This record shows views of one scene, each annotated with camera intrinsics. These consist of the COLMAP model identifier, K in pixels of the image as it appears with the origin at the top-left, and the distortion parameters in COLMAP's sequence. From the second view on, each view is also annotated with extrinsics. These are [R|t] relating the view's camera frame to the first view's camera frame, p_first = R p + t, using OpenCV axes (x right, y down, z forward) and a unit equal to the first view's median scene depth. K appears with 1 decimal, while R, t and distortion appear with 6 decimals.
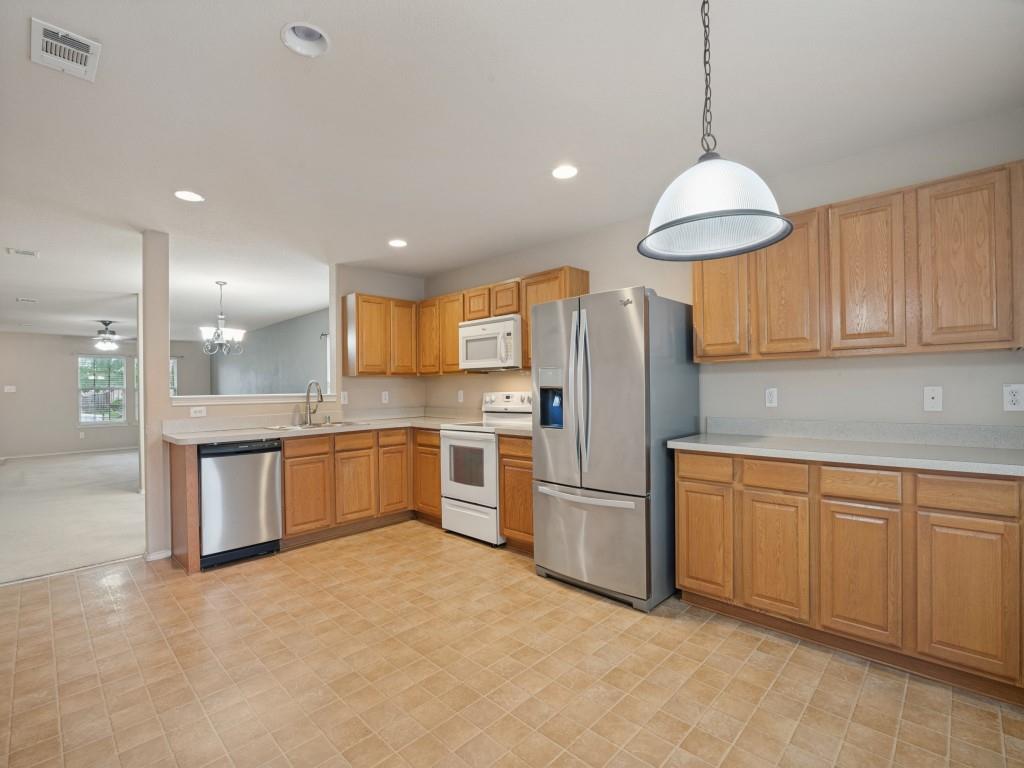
lens RADIAL K [[469.7, 0, 512.0], [0, 469.7, 384.0], [0, 0, 1]] dist [-0.023138, -0.000029]
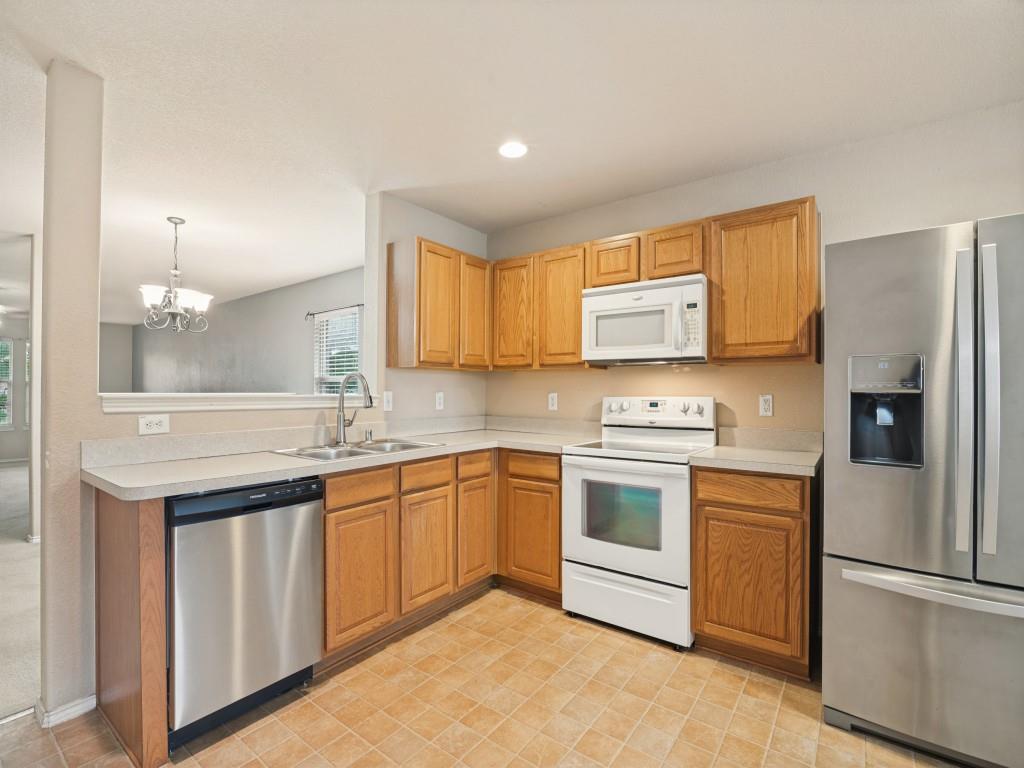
lens RADIAL K [[469.4, 0, 509.8], [0, 469.4, 386.9], [0, 0, 1]] dist [-0.020085, 0.000283]
pose [[0.991795, 0.020609, 0.126170, -0.304147], [-0.020402, 0.999788, -0.002934, 0.009503], [-0.126204, 0.000335, 0.992004, 0.378779]]
